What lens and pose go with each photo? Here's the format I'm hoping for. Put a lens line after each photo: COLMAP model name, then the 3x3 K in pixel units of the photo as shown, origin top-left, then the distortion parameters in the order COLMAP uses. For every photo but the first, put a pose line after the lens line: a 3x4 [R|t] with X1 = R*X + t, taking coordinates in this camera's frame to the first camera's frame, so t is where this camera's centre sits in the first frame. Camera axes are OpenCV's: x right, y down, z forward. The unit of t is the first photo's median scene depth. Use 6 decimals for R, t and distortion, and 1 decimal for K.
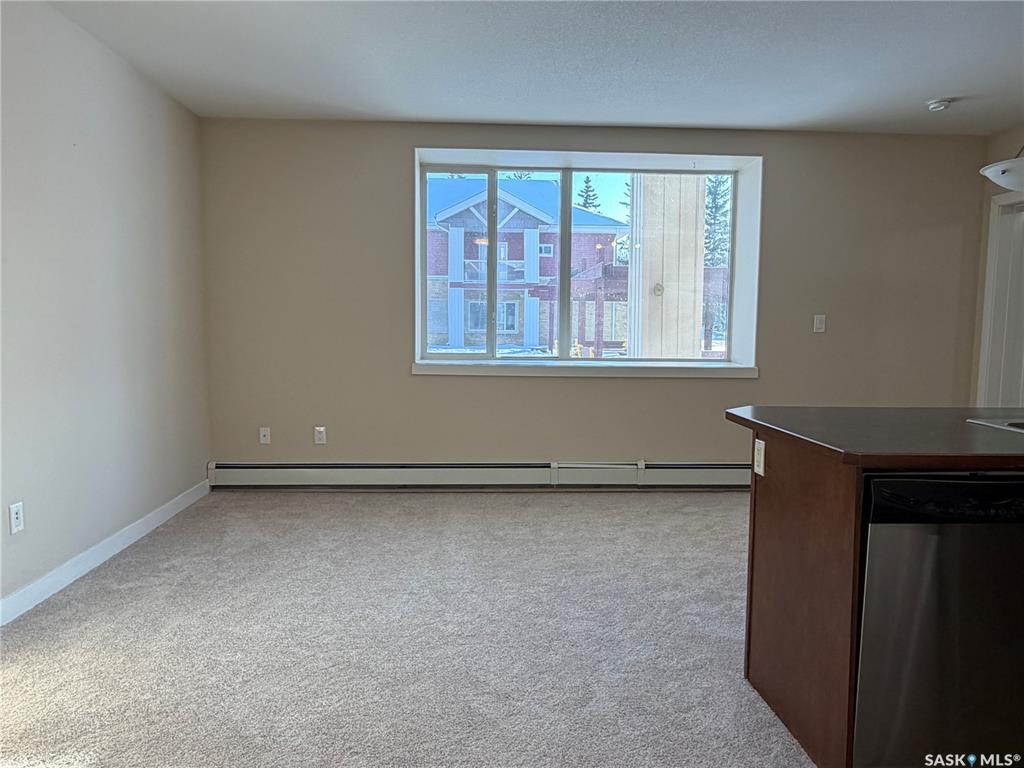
lens RADIAL K [[690.9, 0, 509.4], [0, 690.9, 386.6], [0, 0, 1]] dist [0.001329, -0.002064]
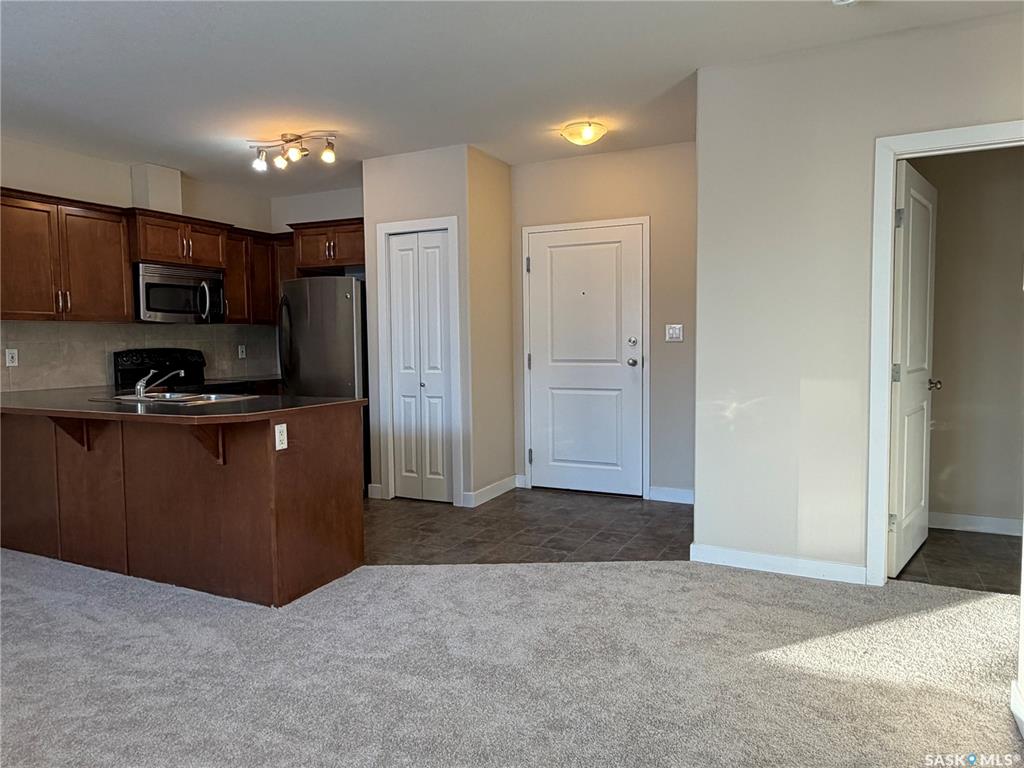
lens RADIAL K [[690.9, 0, 509.4], [0, 690.9, 386.6], [0, 0, 1]] dist [0.001329, -0.002064]
pose [[-0.875312, -0.030274, 0.482609, -0.383371], [0.046570, 0.988122, 0.146448, -0.097274], [-0.481310, 0.150662, -0.863505, 1.073242]]
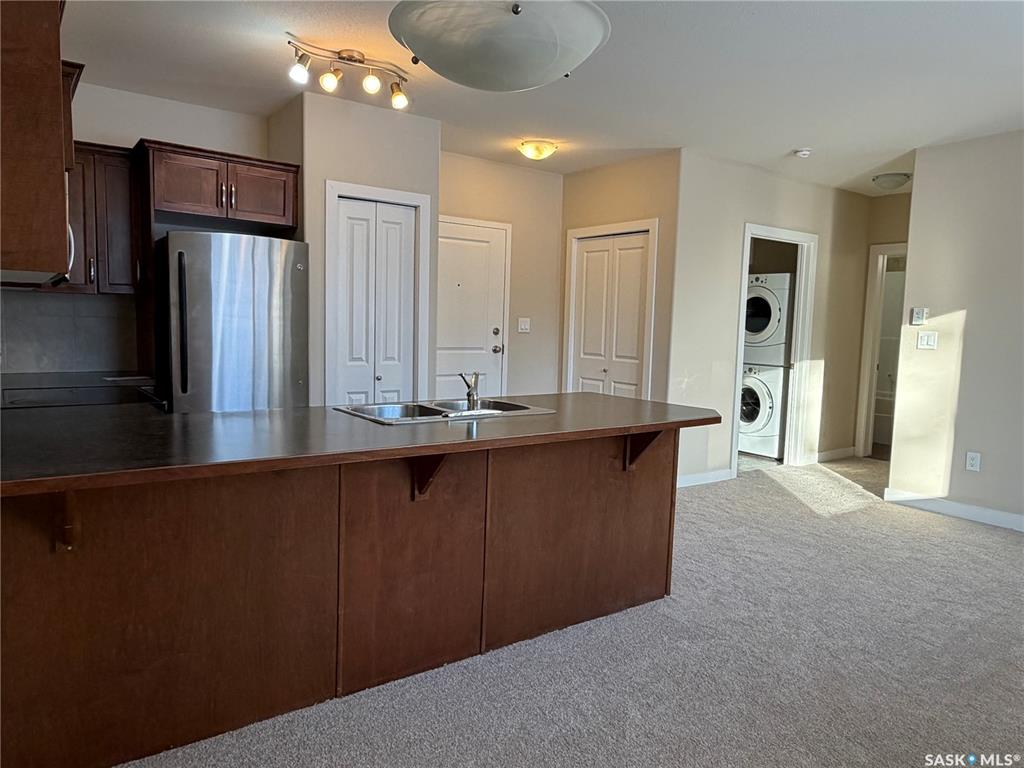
lens RADIAL K [[692.8, 0, 506.9], [0, 692.8, 387.6], [0, 0, 1]] dist [0.000249, 0.001363]
pose [[-0.835152, 0.021922, -0.549582, 0.783114], [-0.080685, 0.983513, 0.161842, -0.103772], [0.544069, 0.179506, -0.819614, 1.080657]]
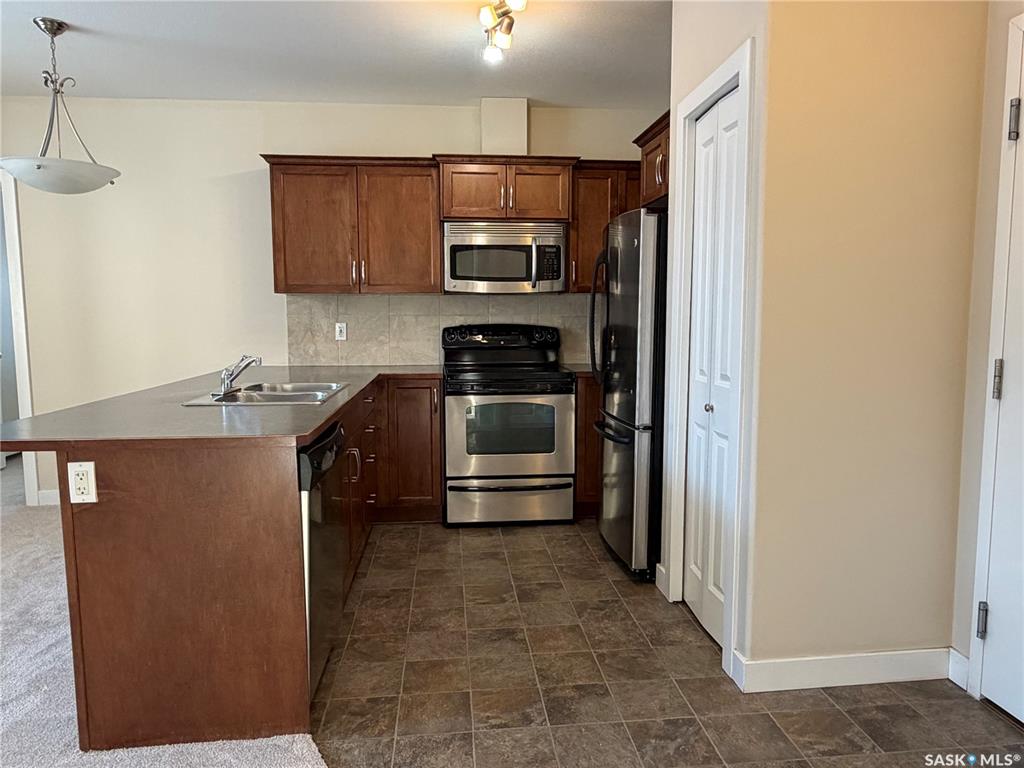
lens RADIAL K [[690.9, 0, 509.4], [0, 690.9, 386.6], [0, 0, 1]] dist [0.001329, -0.002064]
pose [[-0.046346, -0.110782, 0.992763, -0.260355], [0.089418, 0.989382, 0.114579, -0.033500], [-0.994915, 0.094081, -0.035948, 0.277292]]
